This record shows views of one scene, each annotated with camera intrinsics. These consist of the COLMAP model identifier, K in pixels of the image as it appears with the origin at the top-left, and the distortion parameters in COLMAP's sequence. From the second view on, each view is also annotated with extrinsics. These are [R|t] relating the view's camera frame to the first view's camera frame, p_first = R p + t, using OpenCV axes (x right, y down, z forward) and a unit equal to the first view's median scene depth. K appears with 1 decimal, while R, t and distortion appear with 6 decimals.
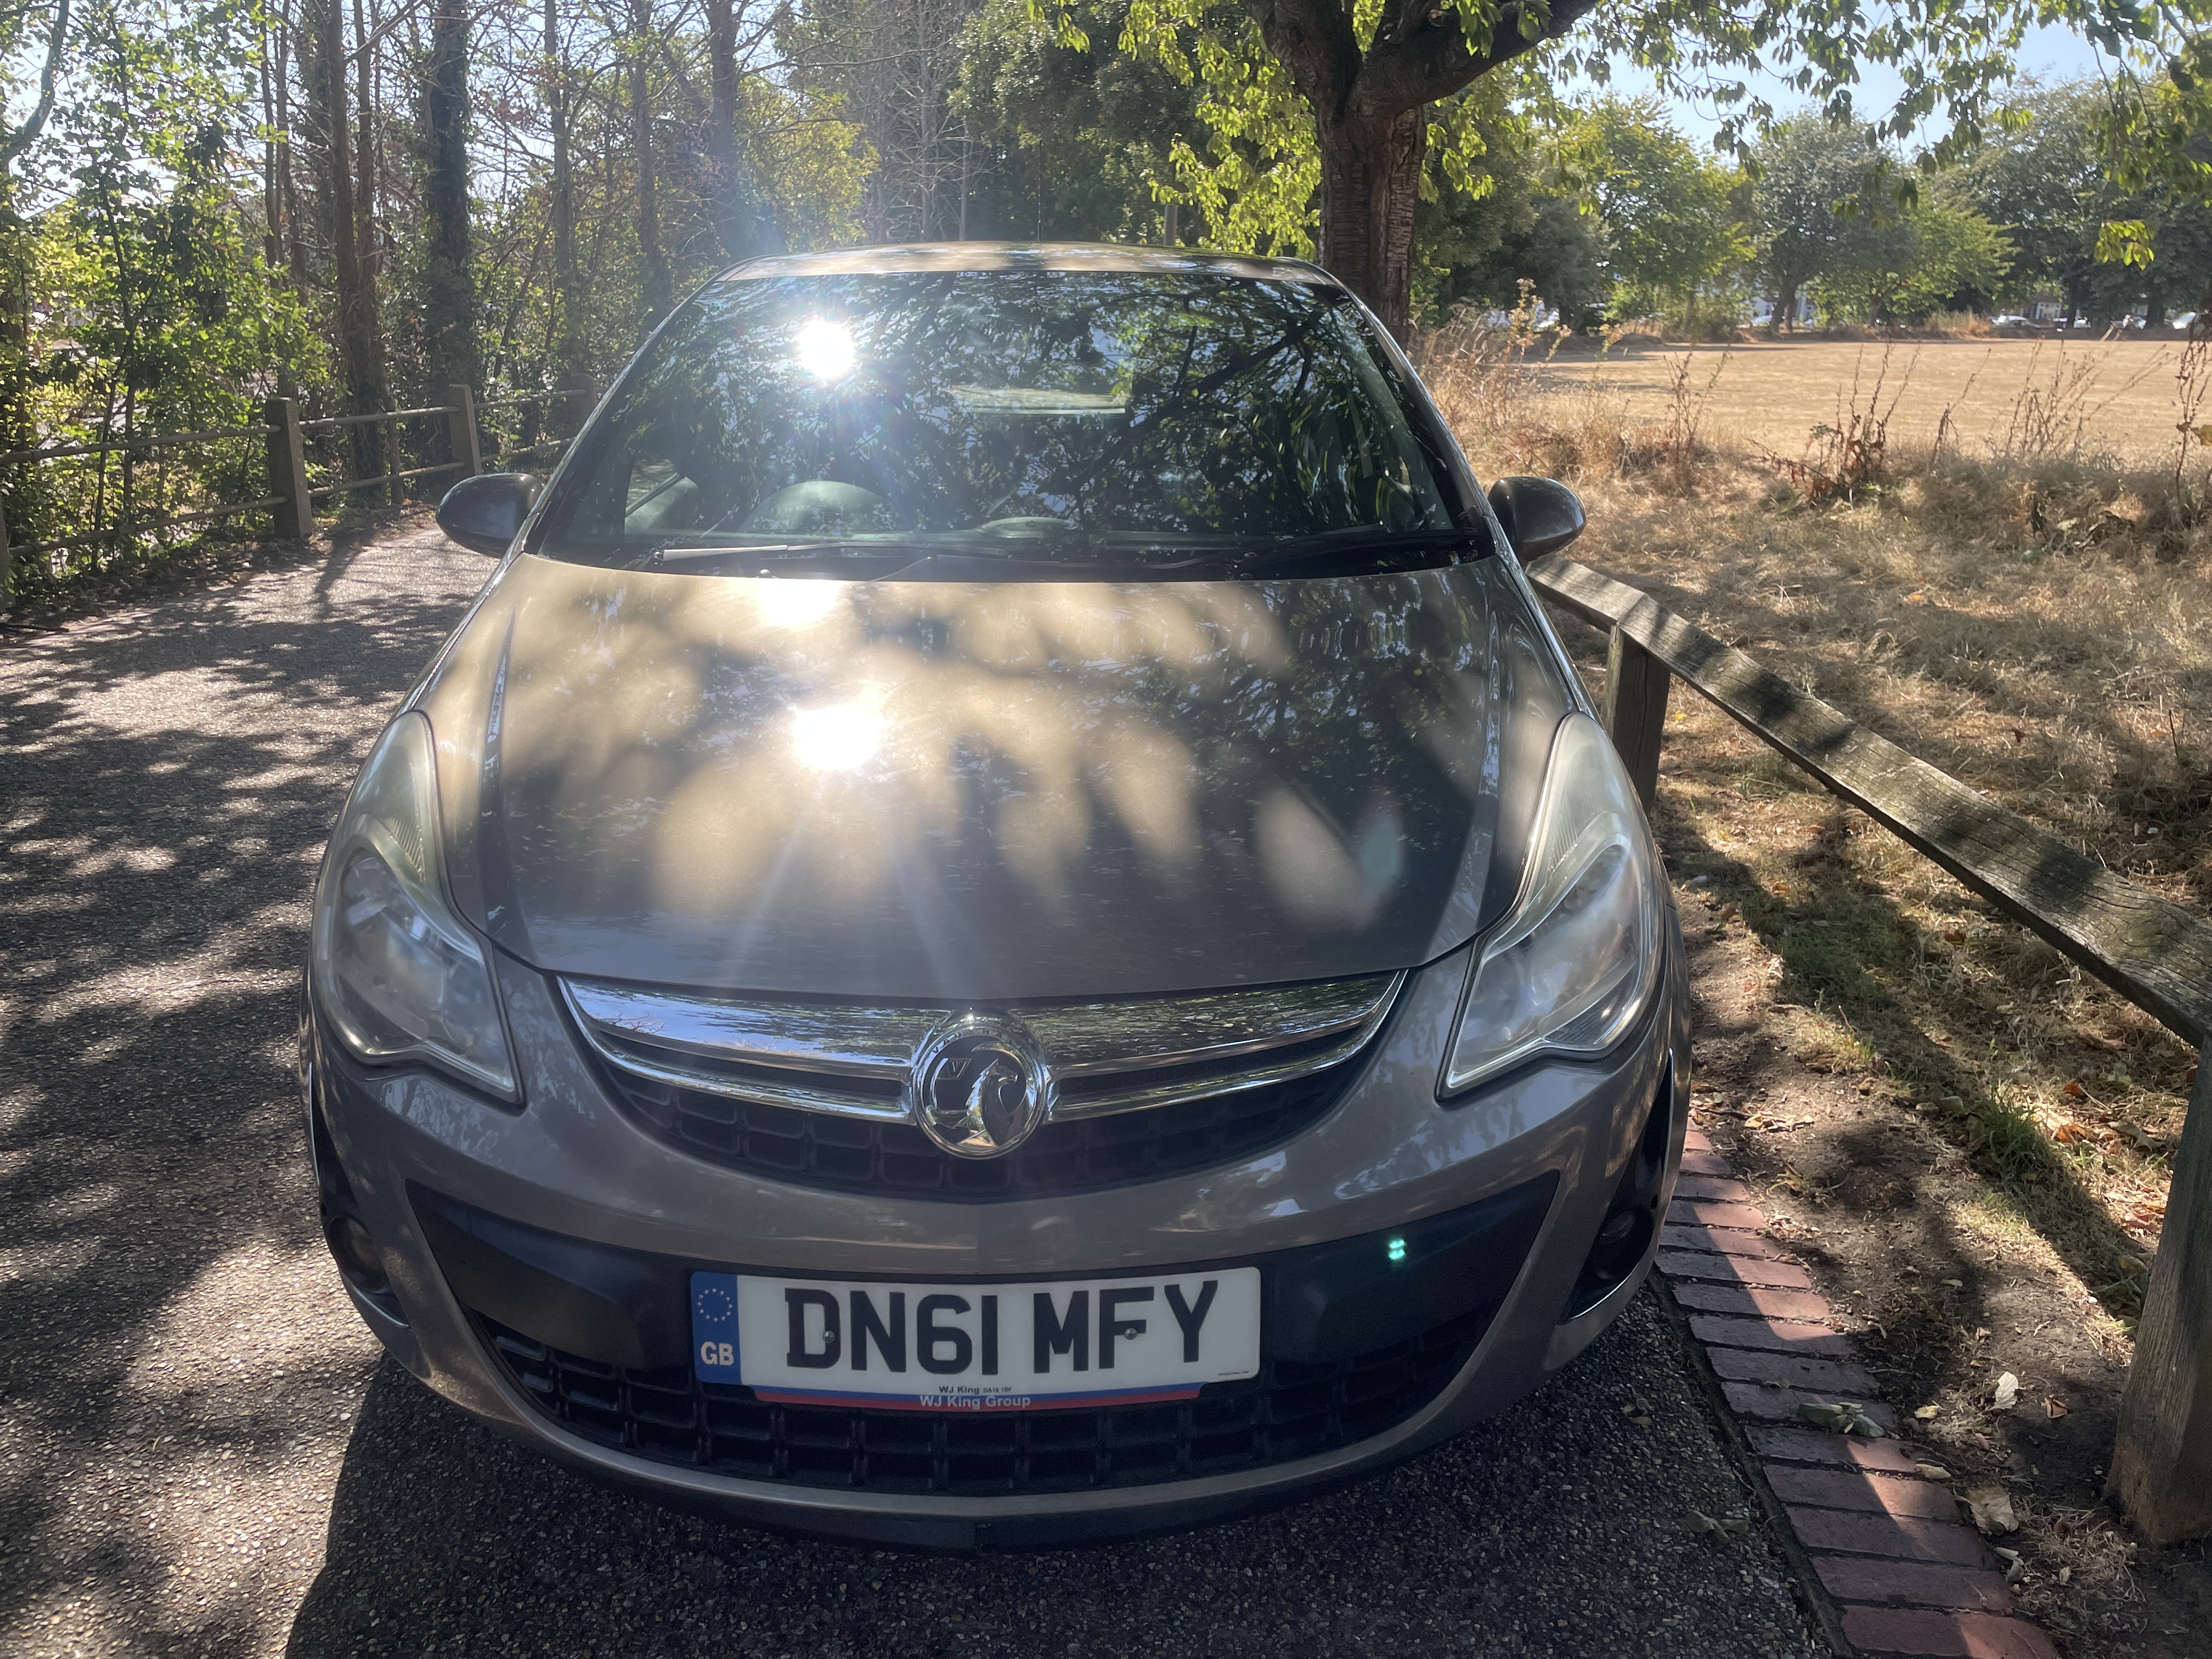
lens RADIAL K [[1673.5, 0, 1097.0], [0, 1673.5, 816.4], [0, 0, 1]] dist [0.067056, -0.076973]
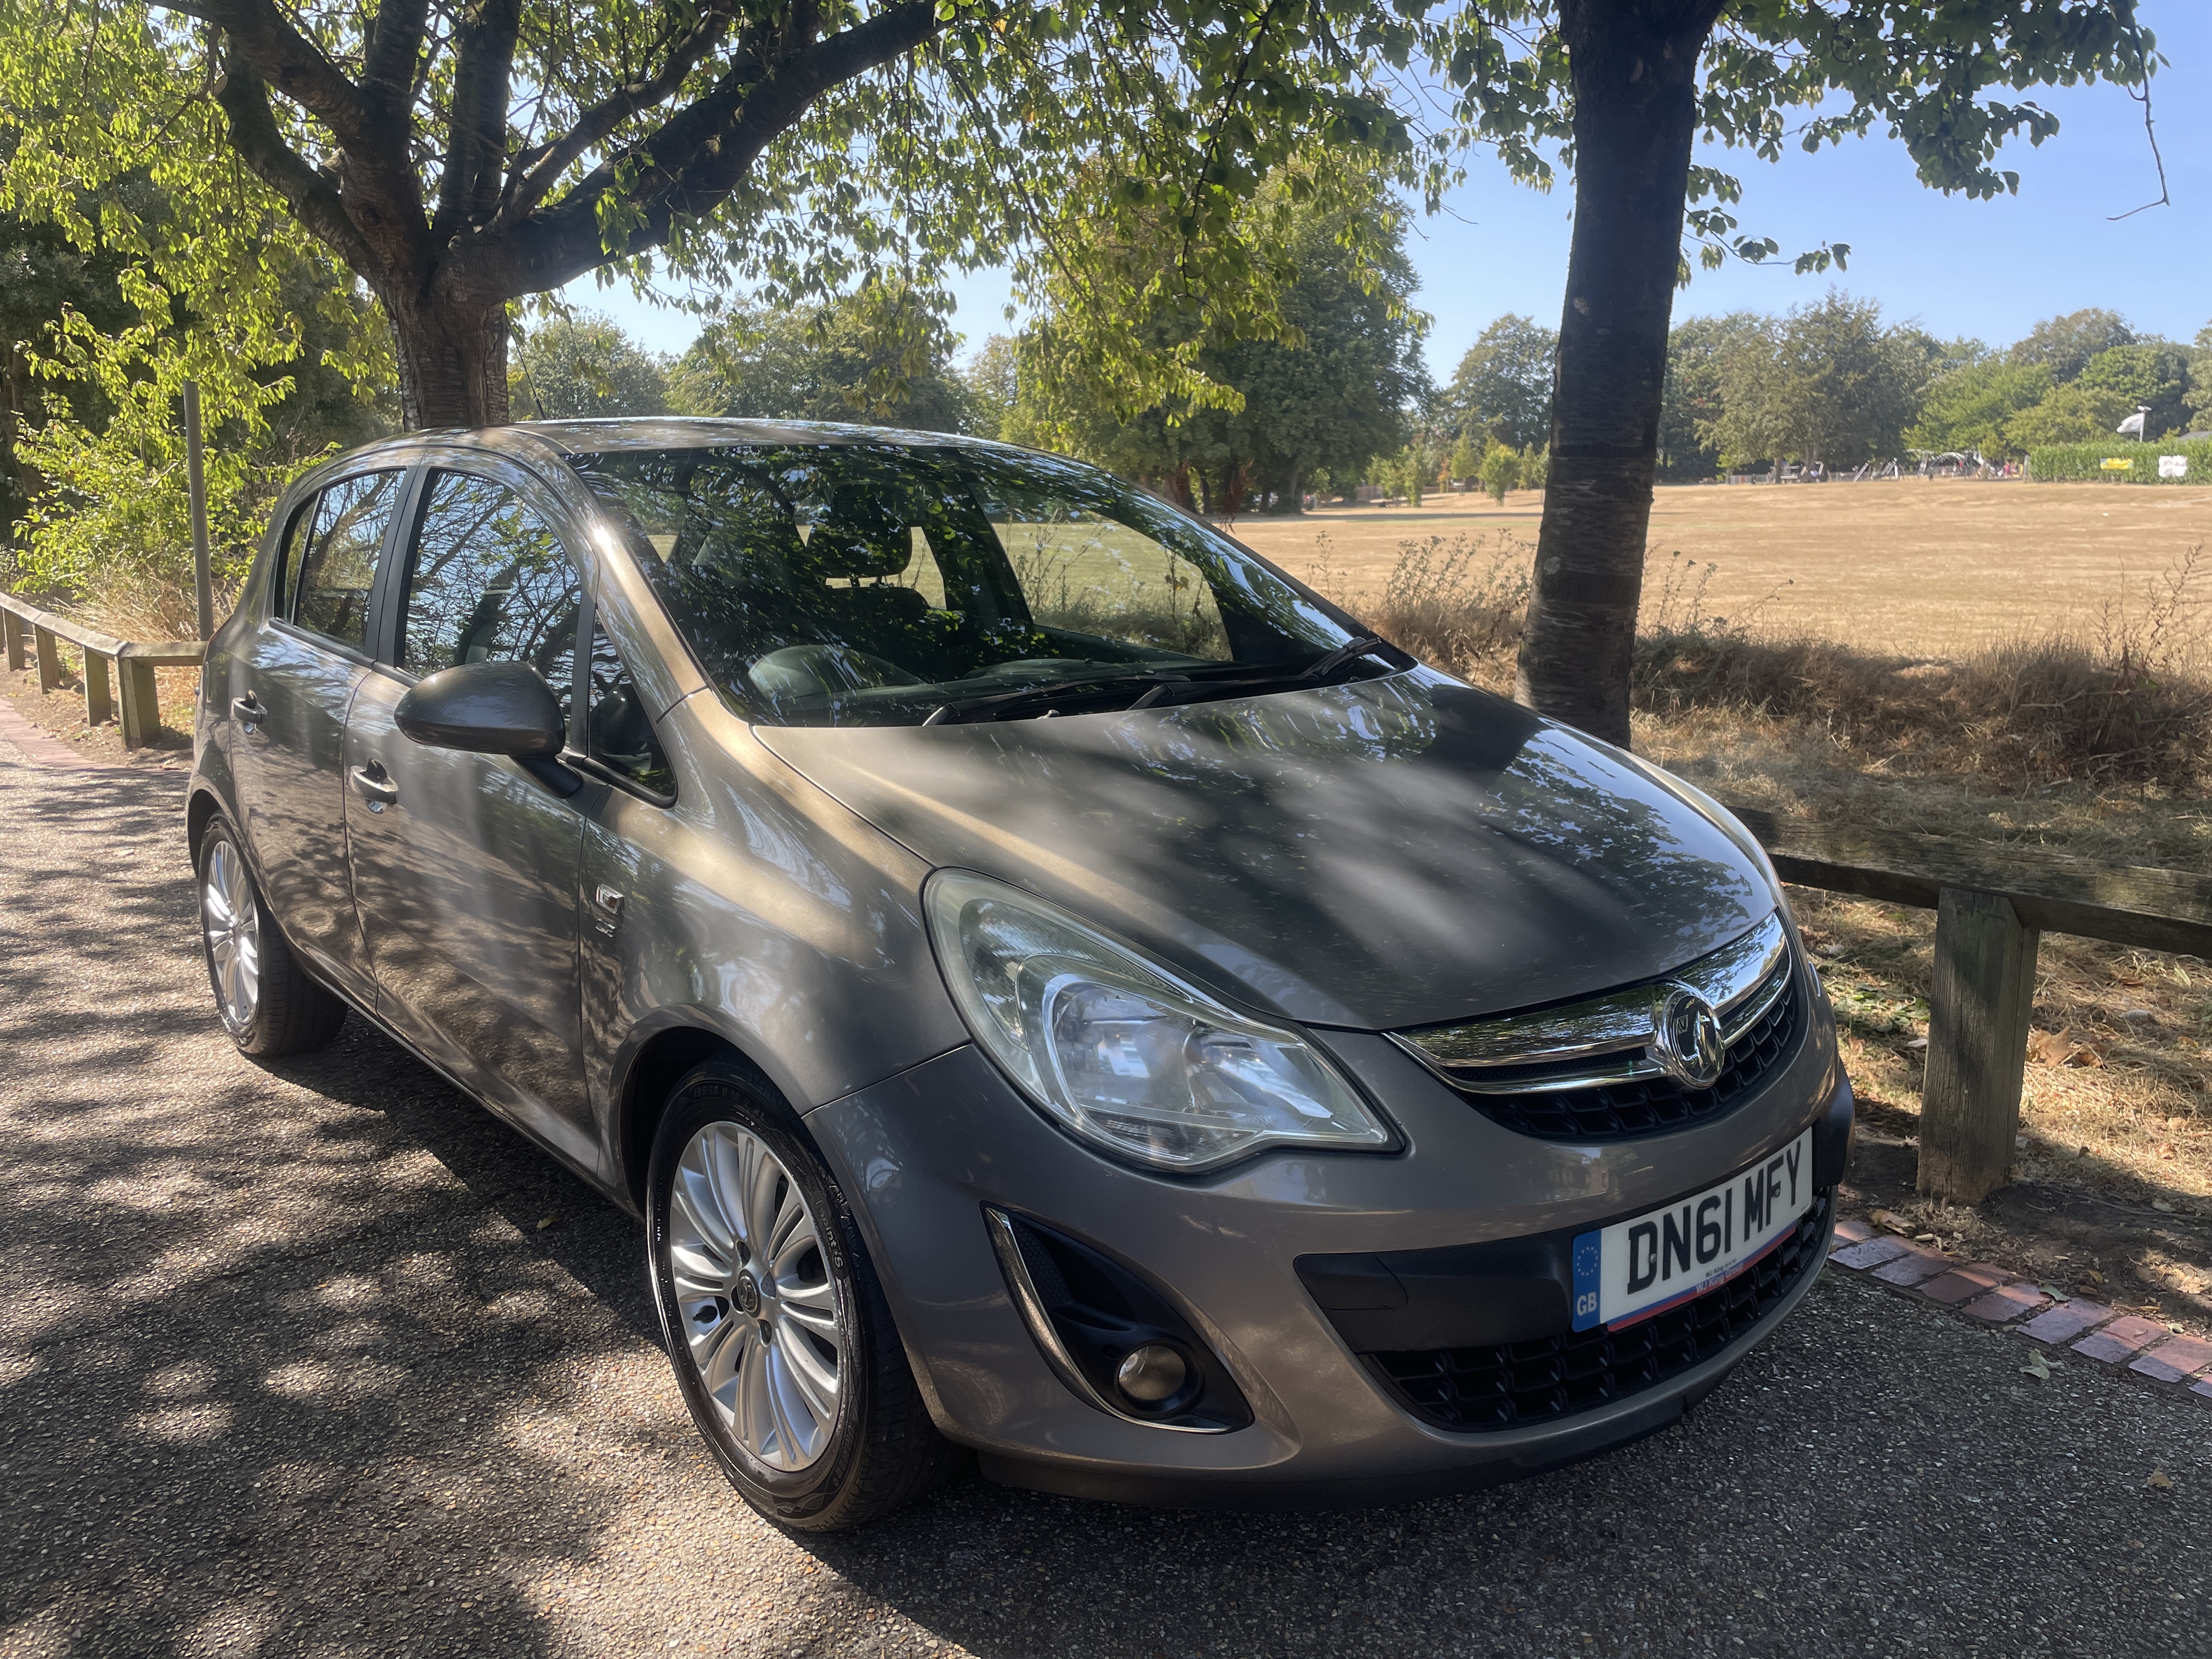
lens RADIAL K [[1673.5, 0, 1095.6], [0, 1673.5, 820.6], [0, 0, 1]] dist [0.067056, -0.076973]
pose [[0.778342, -0.135103, 0.613132, -1.159080], [0.196554, 0.979917, -0.033593, -0.048434], [-0.596280, 0.146661, 0.789266, 0.197798]]
